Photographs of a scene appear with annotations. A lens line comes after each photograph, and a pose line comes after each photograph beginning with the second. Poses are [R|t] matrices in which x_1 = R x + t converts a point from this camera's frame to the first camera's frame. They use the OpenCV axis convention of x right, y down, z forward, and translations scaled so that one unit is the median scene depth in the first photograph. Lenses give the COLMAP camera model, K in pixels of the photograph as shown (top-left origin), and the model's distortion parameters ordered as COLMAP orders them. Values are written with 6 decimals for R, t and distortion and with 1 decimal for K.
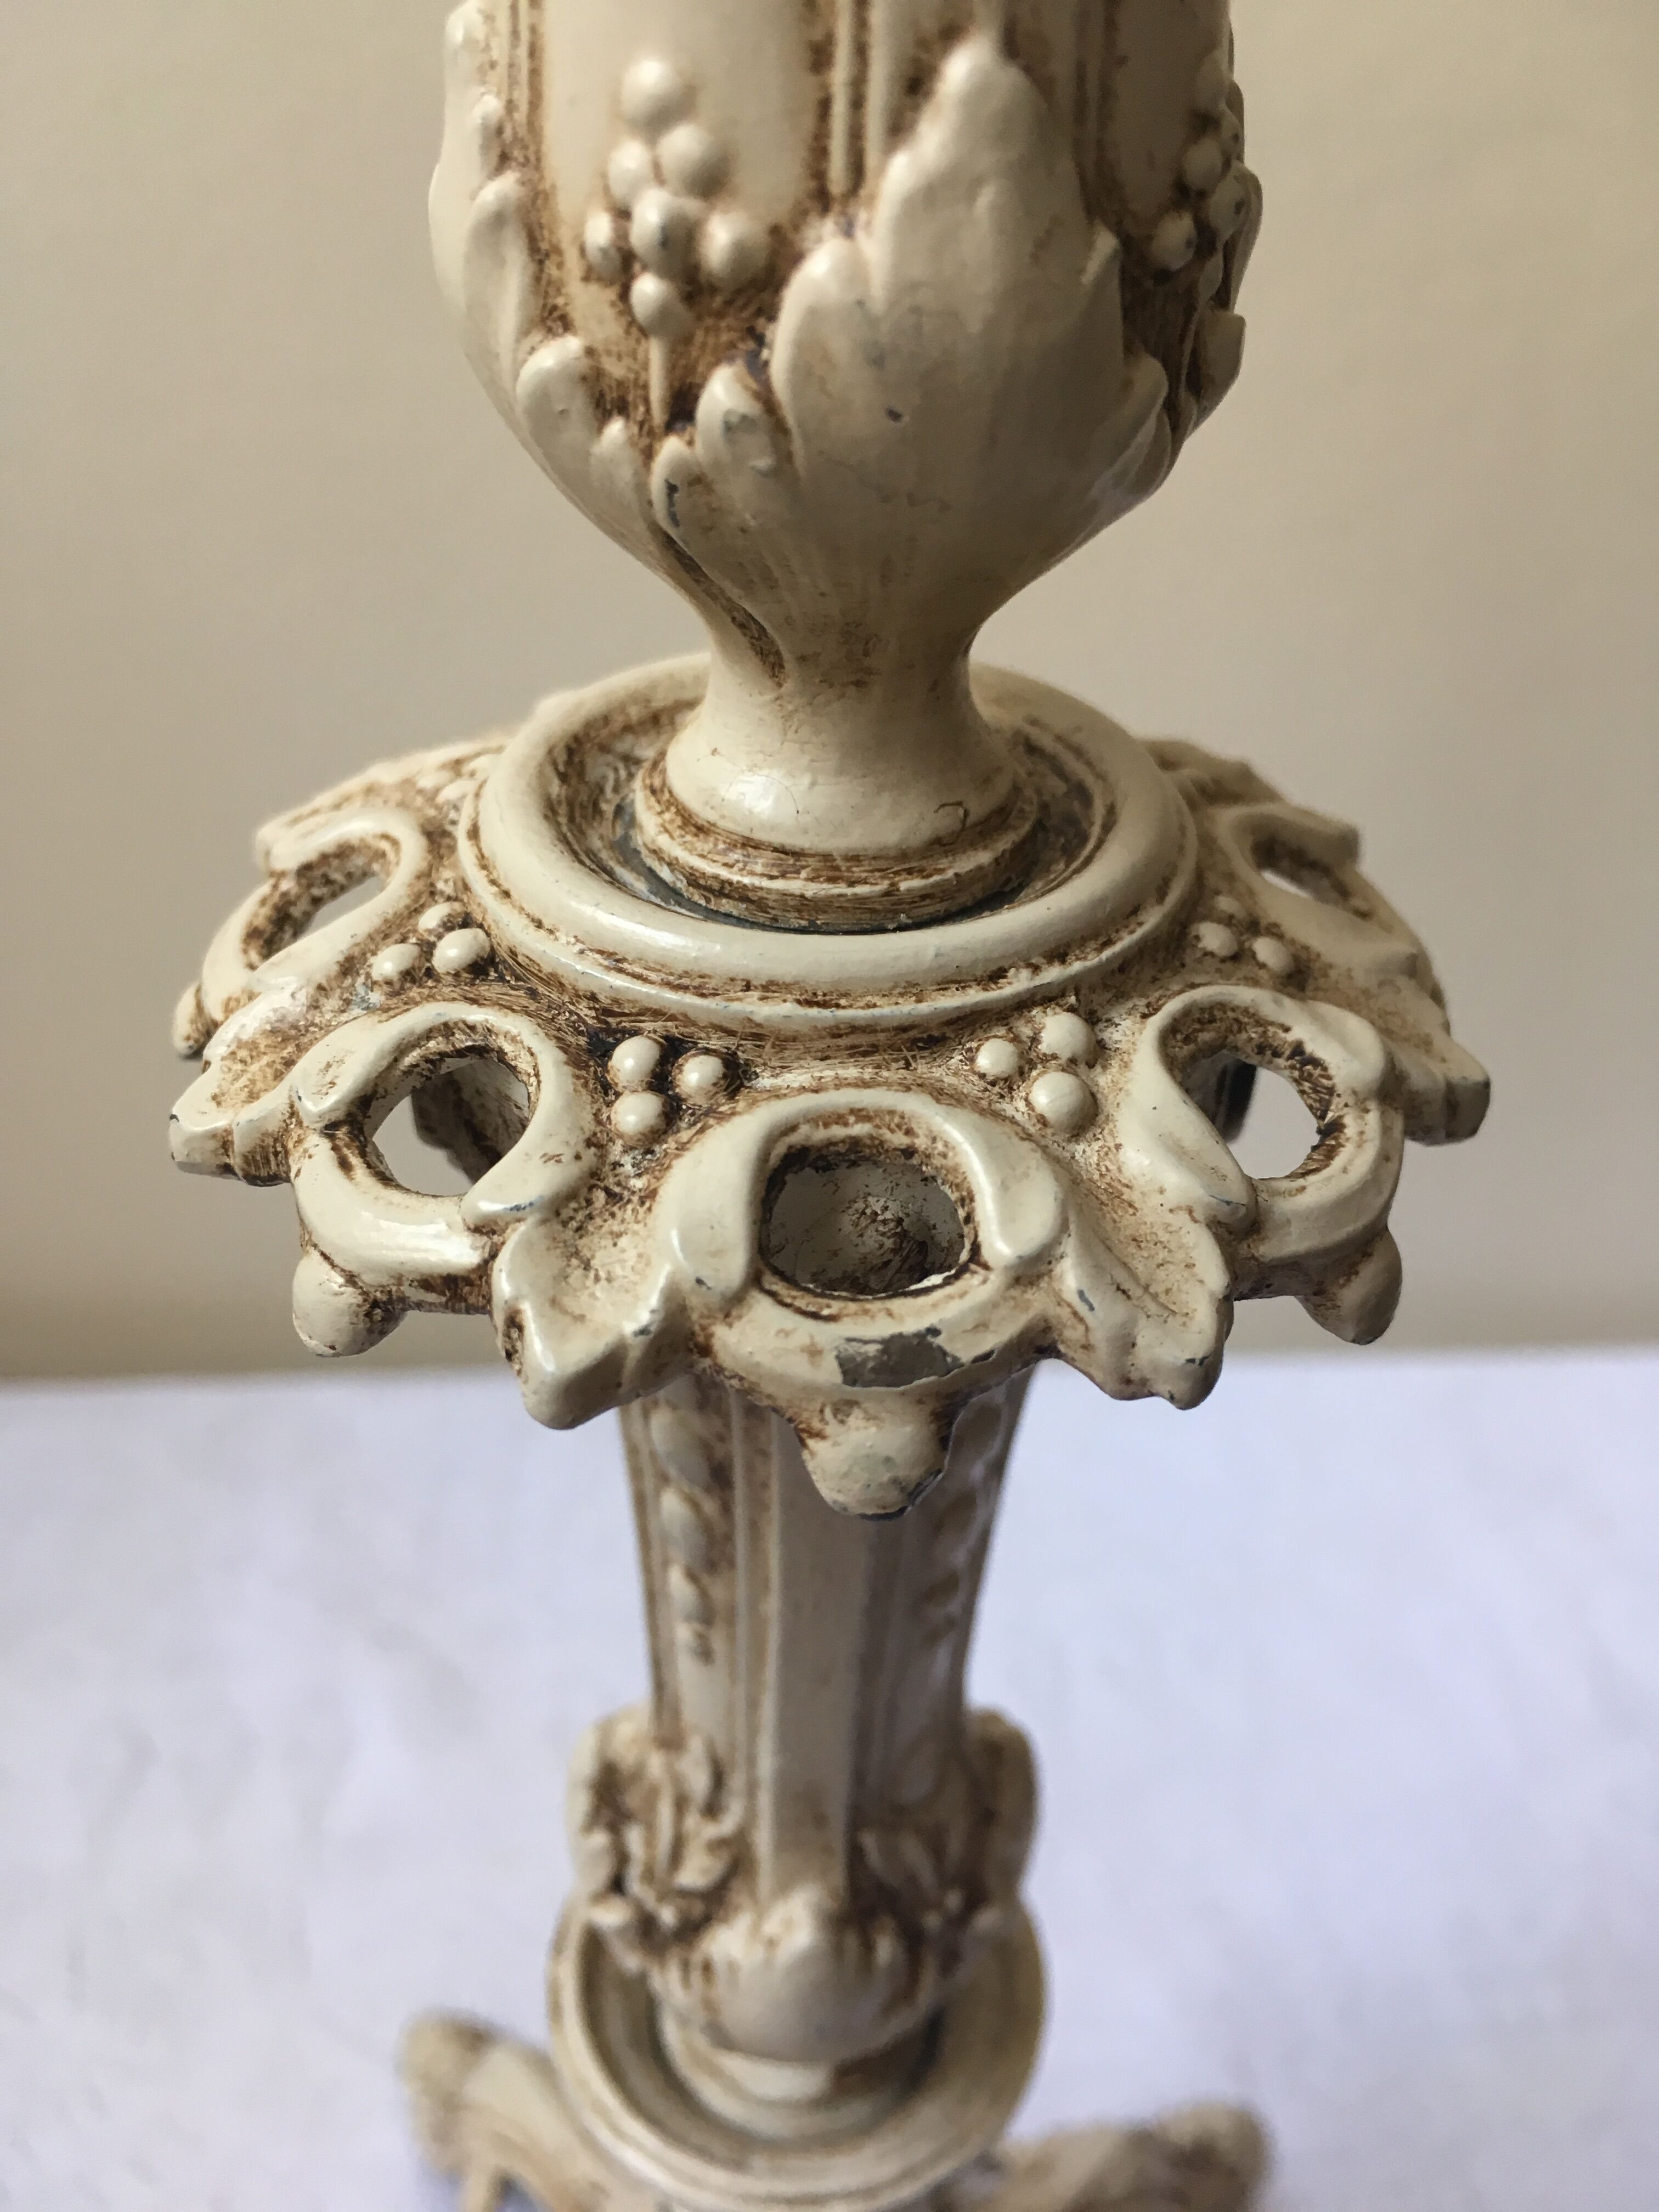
lens RADIAL K [[2072.0, 0, 747.1], [0, 2072.0, 1090.8], [0, 0, 1]] dist [0.024266, -0.012861]
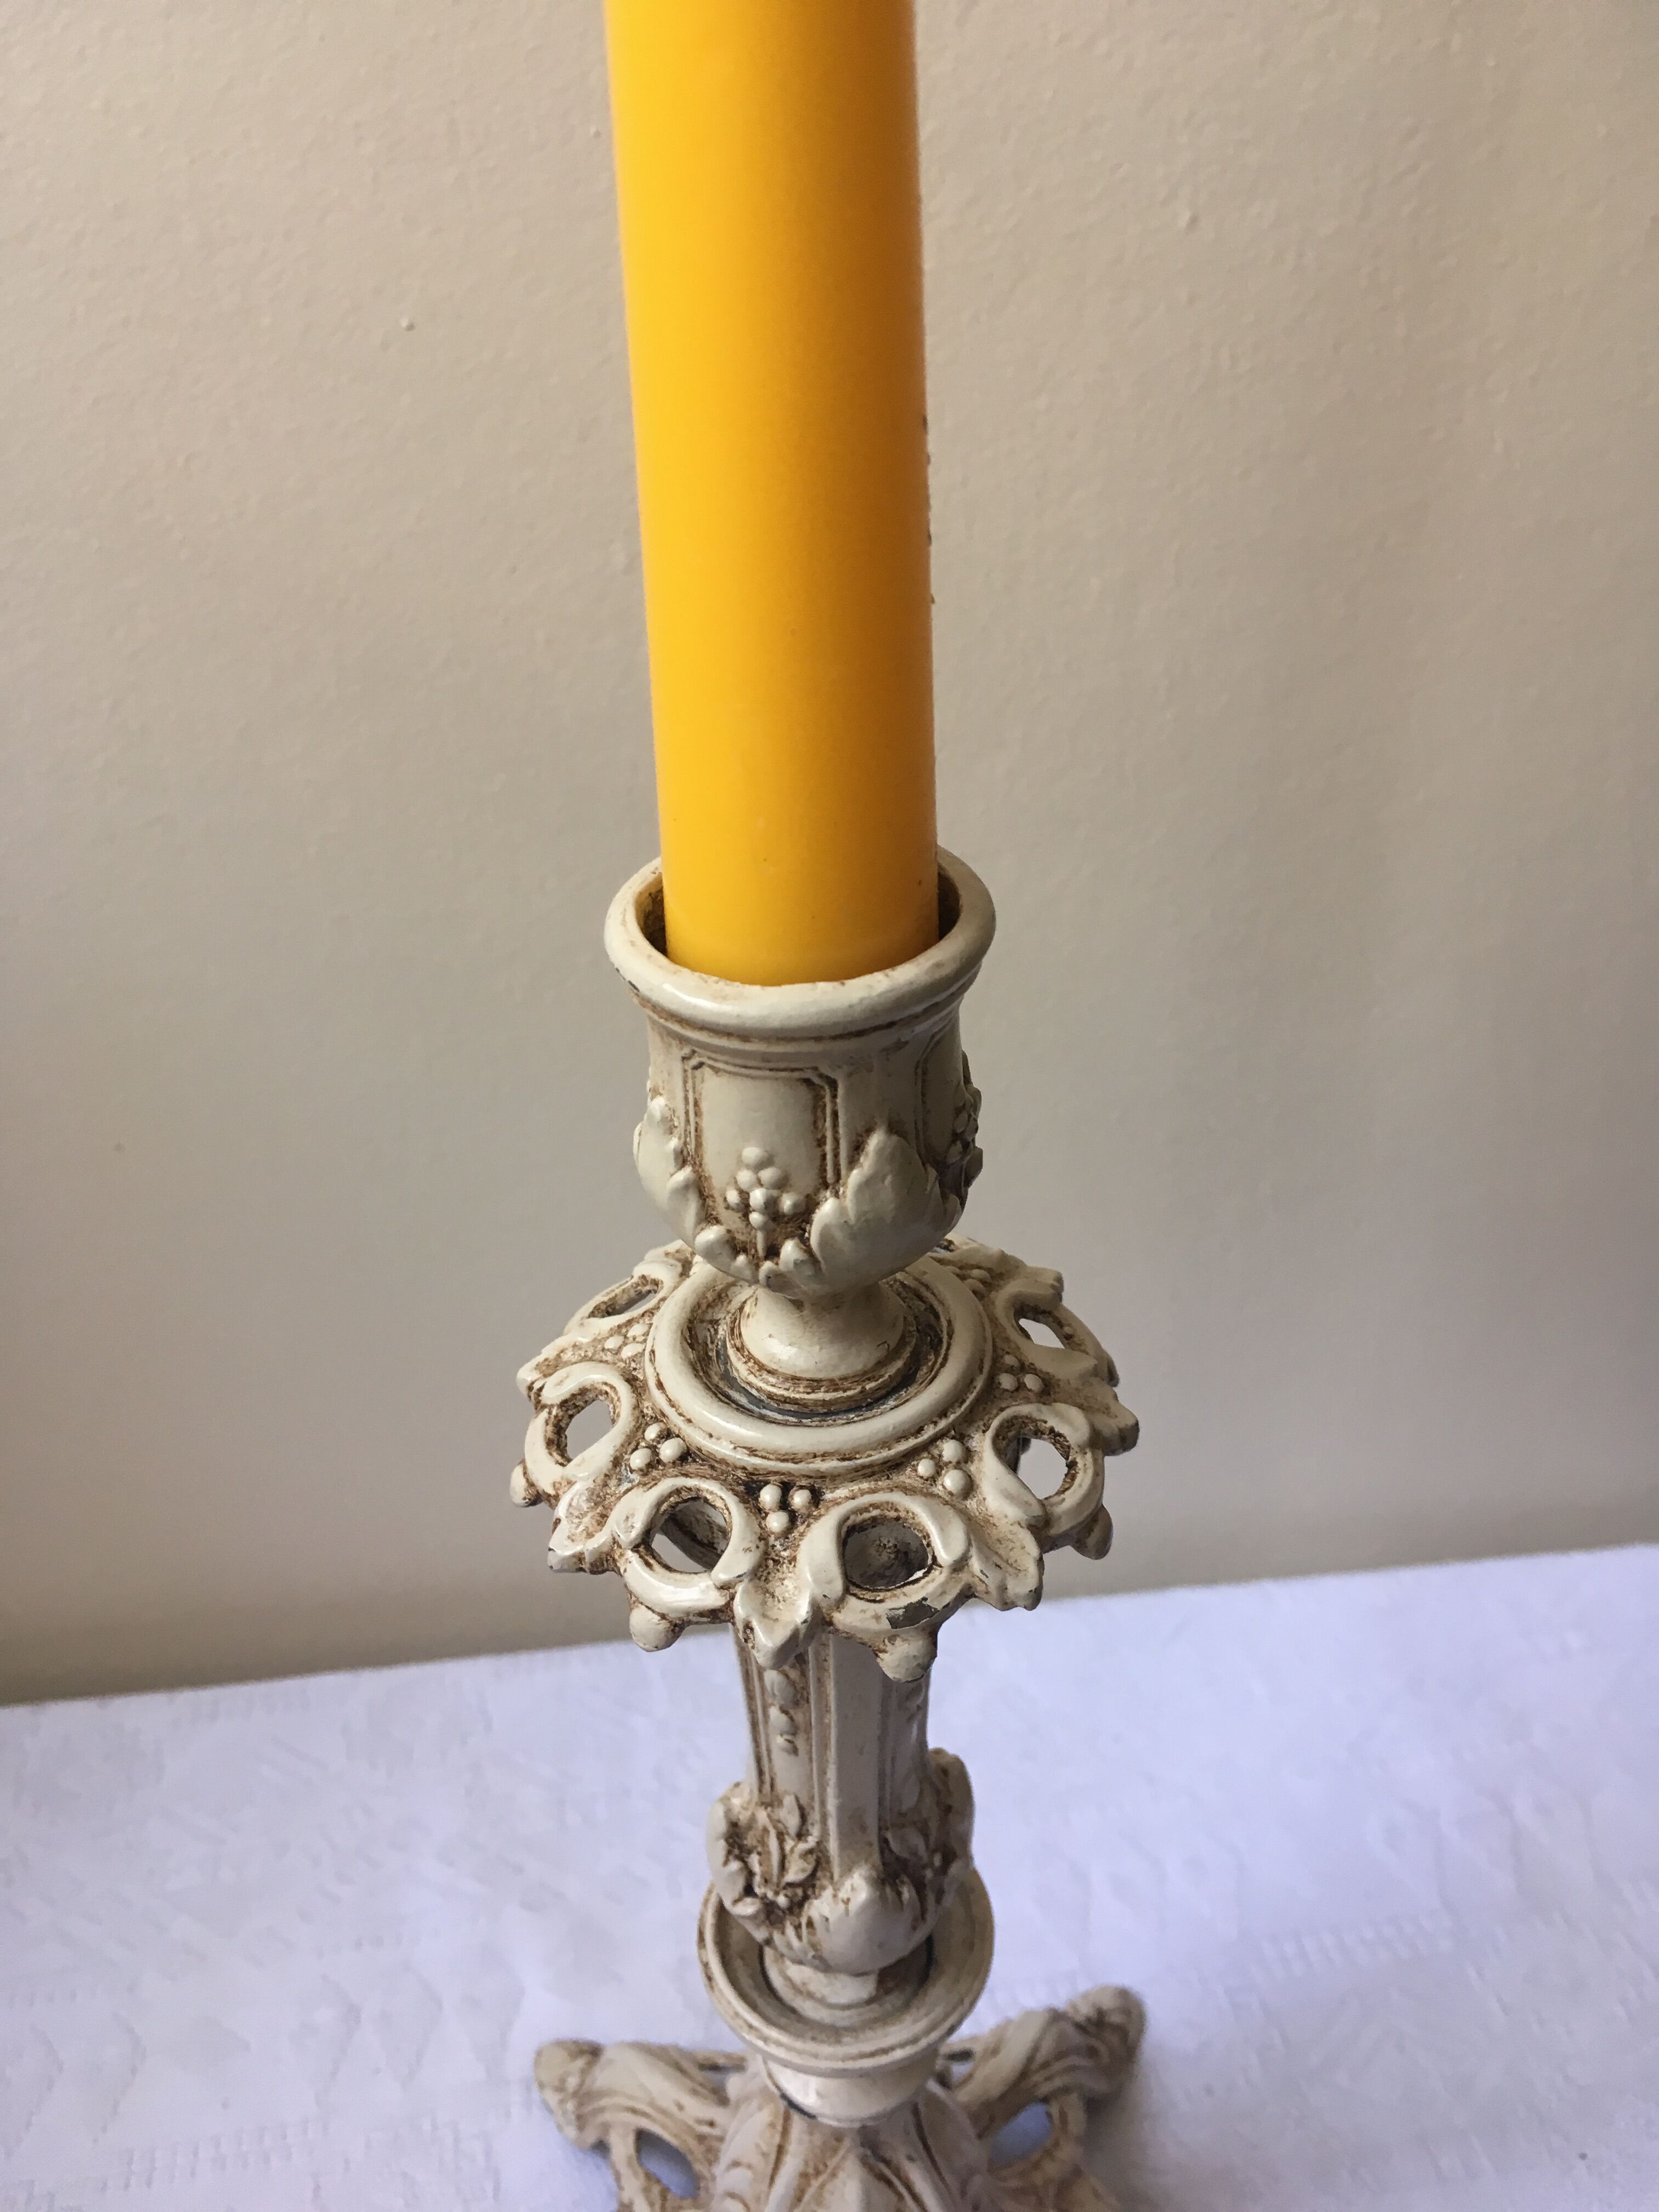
lens RADIAL K [[2072.0, 0, 747.1], [0, 2072.0, 1090.8], [0, 0, 1]] dist [0.024266, -0.012861]
pose [[0.980901, -0.152198, 0.121115, -0.273462], [0.155472, 0.987676, -0.017997, -0.396801], [-0.116883, 0.036483, 0.992475, -1.201906]]
